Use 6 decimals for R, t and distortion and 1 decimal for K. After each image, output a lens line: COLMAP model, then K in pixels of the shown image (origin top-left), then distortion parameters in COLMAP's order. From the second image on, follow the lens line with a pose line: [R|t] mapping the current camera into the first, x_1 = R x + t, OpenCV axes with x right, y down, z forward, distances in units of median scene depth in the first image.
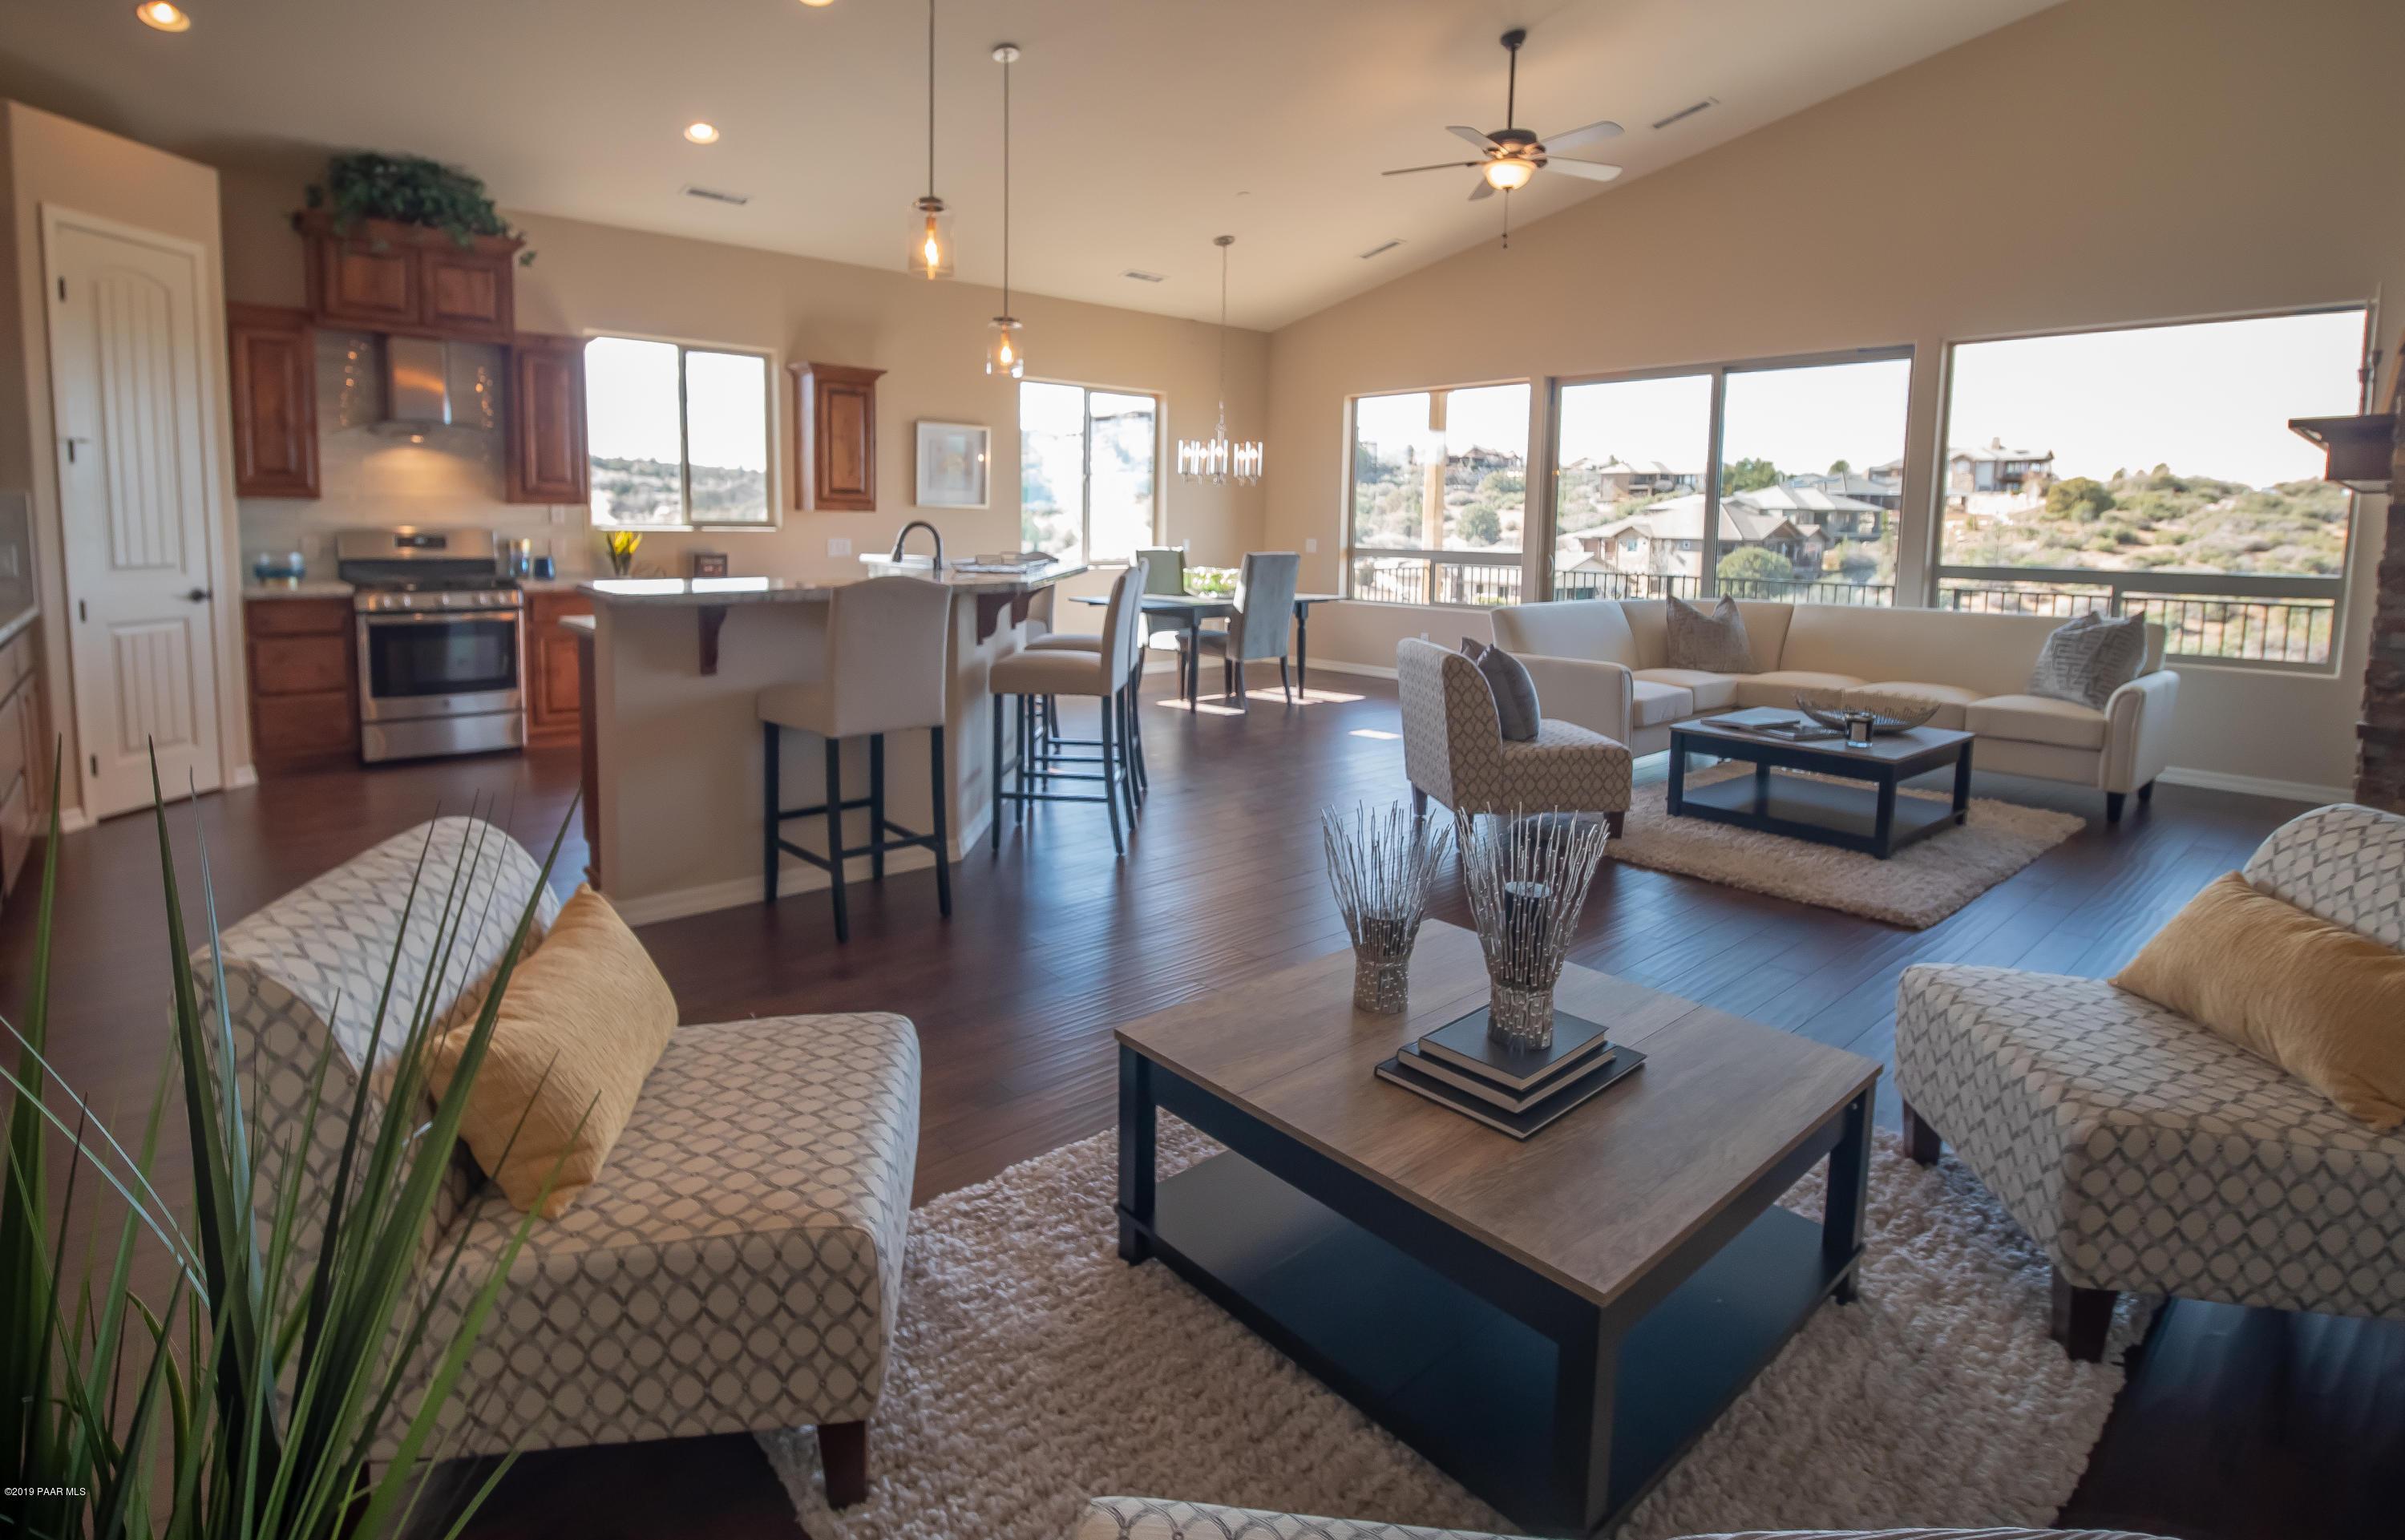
lens RADIAL K [[1172.9, 0, 1209.0], [0, 1172.9, 653.6], [0, 0, 1]] dist [-0.012685, -0.000325]
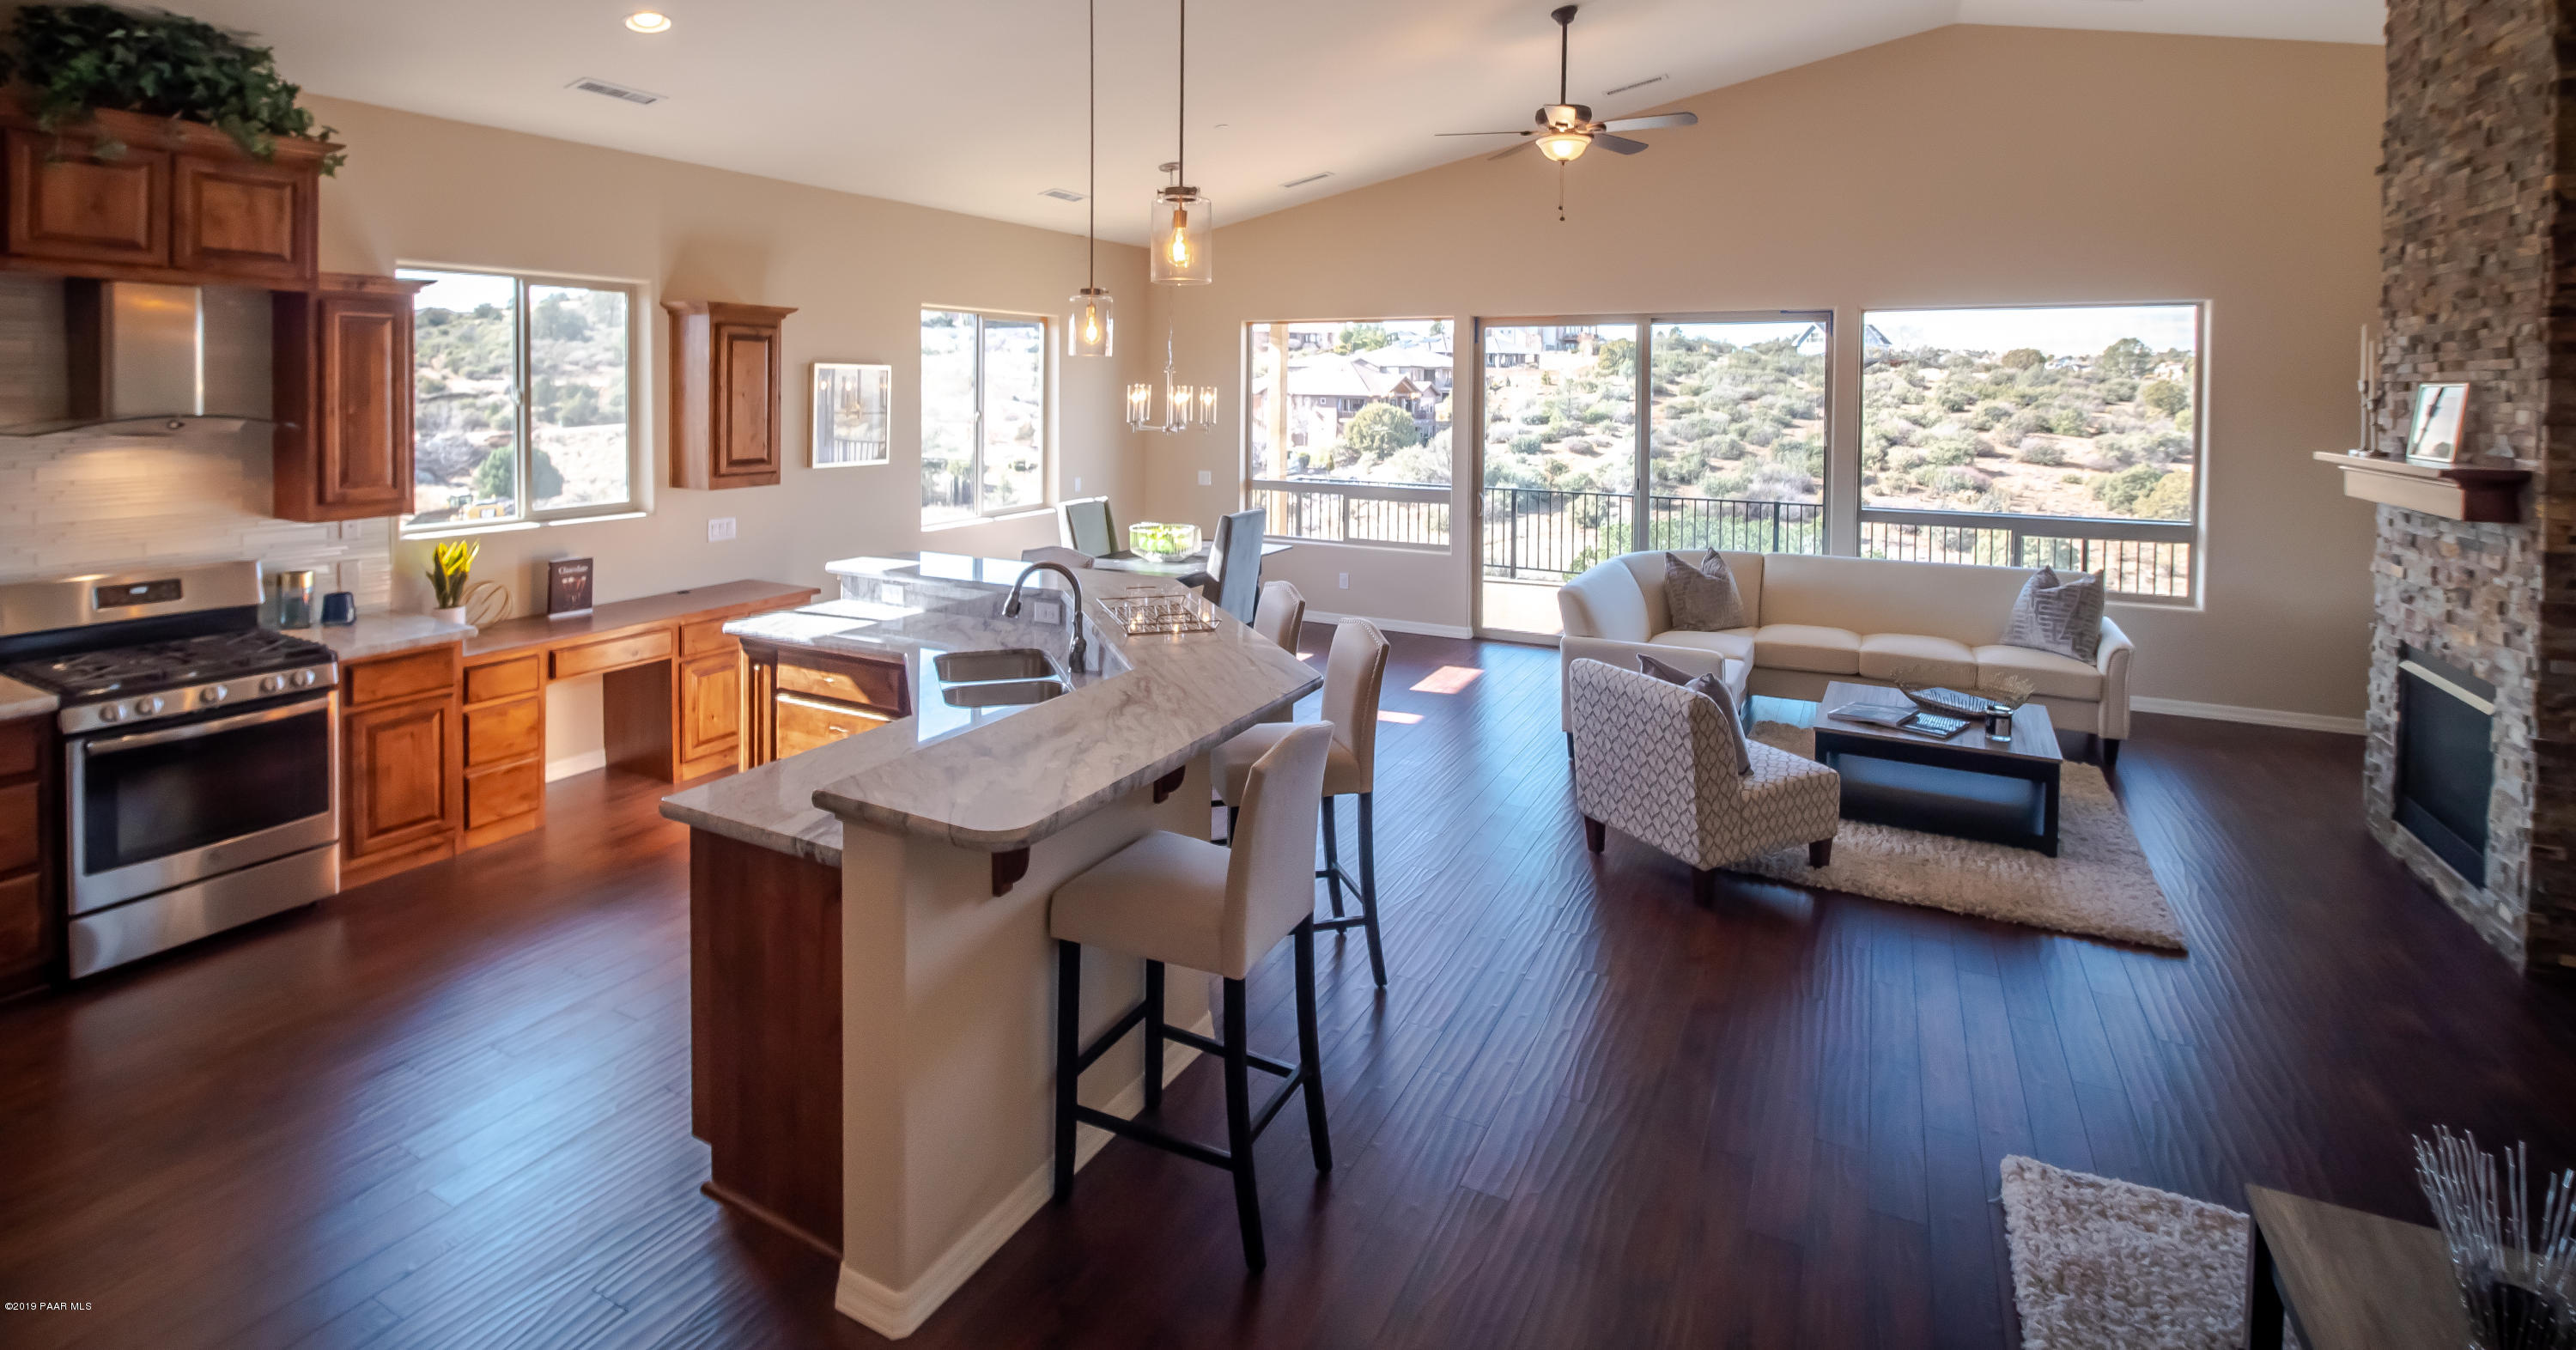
lens RADIAL K [[1187.0, 0, 1271.0], [0, 1187.0, 420.4], [0, 0, 1]] dist [-0.011834, -0.000722]
pose [[0.937699, -0.014073, 0.347165, -0.304585], [0.039874, 0.996937, -0.067288, -0.118194], [-0.345154, 0.076938, 0.935387, 0.167056]]
